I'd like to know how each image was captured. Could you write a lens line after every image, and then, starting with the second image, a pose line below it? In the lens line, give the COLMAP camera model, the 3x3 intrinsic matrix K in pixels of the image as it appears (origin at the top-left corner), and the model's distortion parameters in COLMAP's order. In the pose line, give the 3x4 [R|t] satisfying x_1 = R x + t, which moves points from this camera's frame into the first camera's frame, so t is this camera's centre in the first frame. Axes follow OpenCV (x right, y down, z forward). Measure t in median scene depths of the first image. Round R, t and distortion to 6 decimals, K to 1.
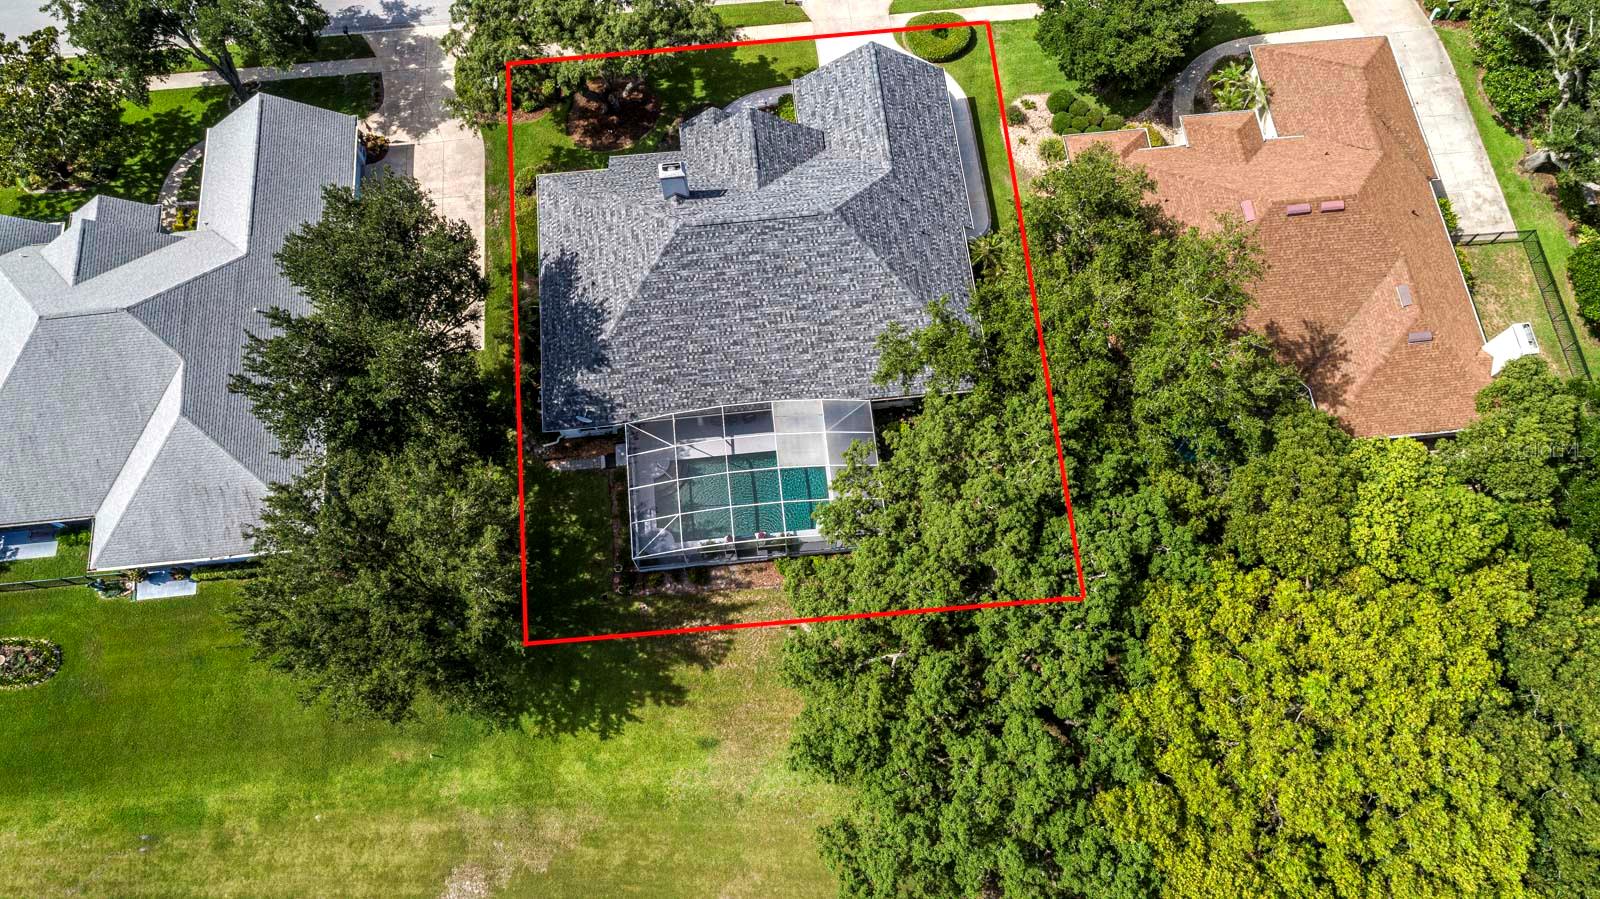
lens RADIAL K [[1060.5, 0, 800.0], [0, 1060.5, 449.5], [0, 0, 1]] dist [-0.029260, 0.004713]
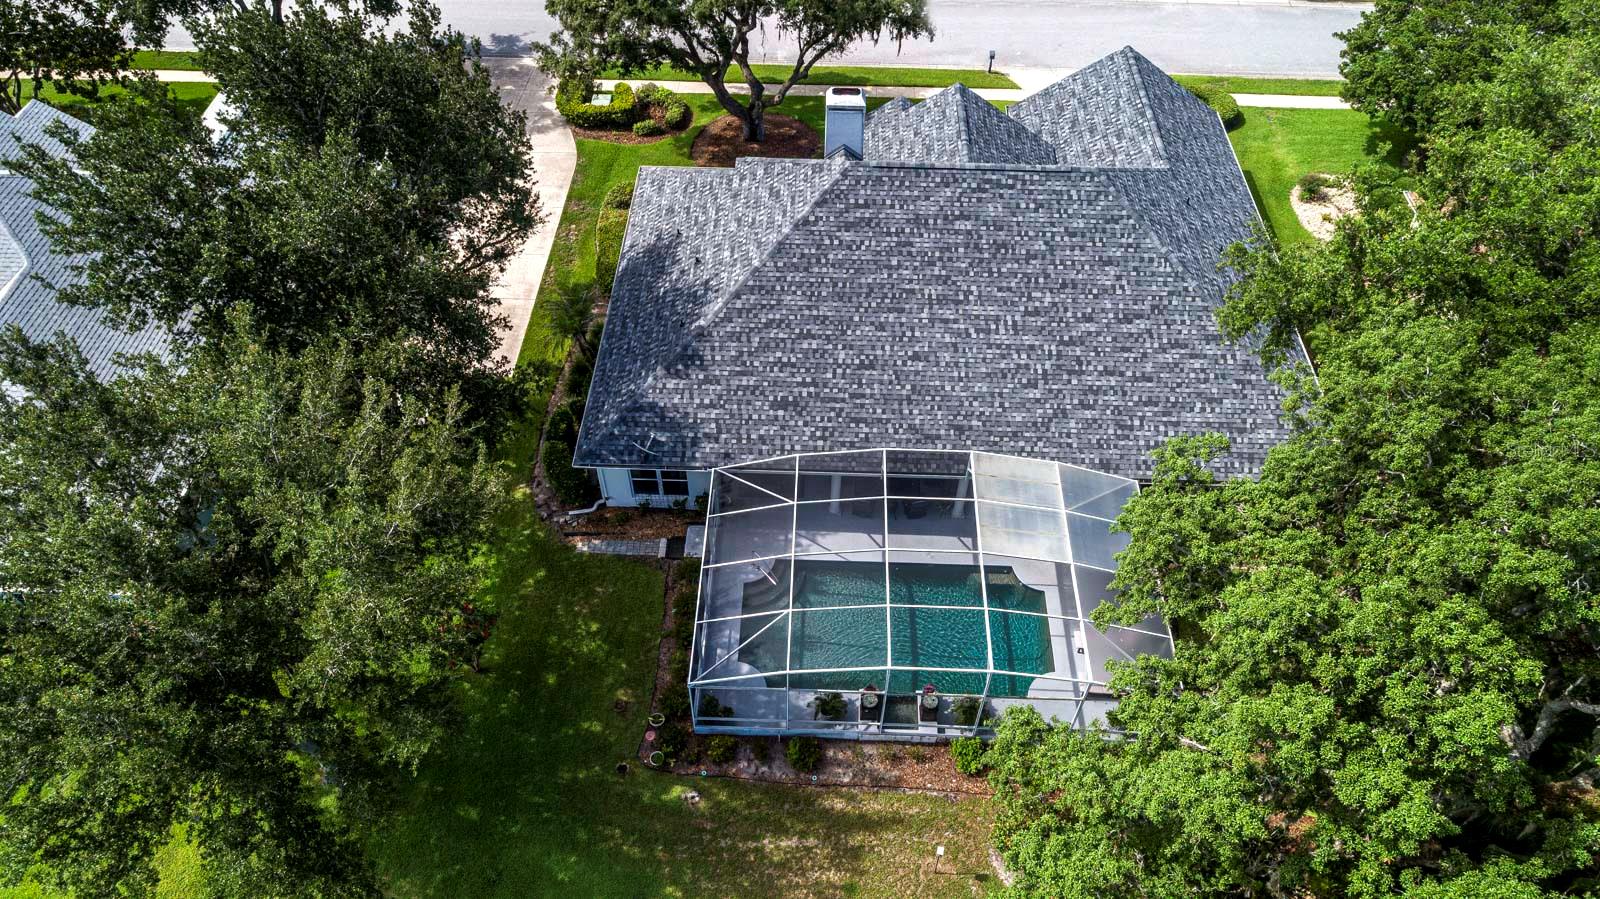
lens RADIAL K [[1060.5, 0, 800.0], [0, 1060.5, 449.5], [0, 0, 1]] dist [-0.029260, 0.004713]
pose [[0.990291, 0.105148, -0.090924, -0.066002], [-0.130850, 0.925892, -0.354404, 0.167880], [0.046921, 0.362861, 0.930661, 0.460343]]
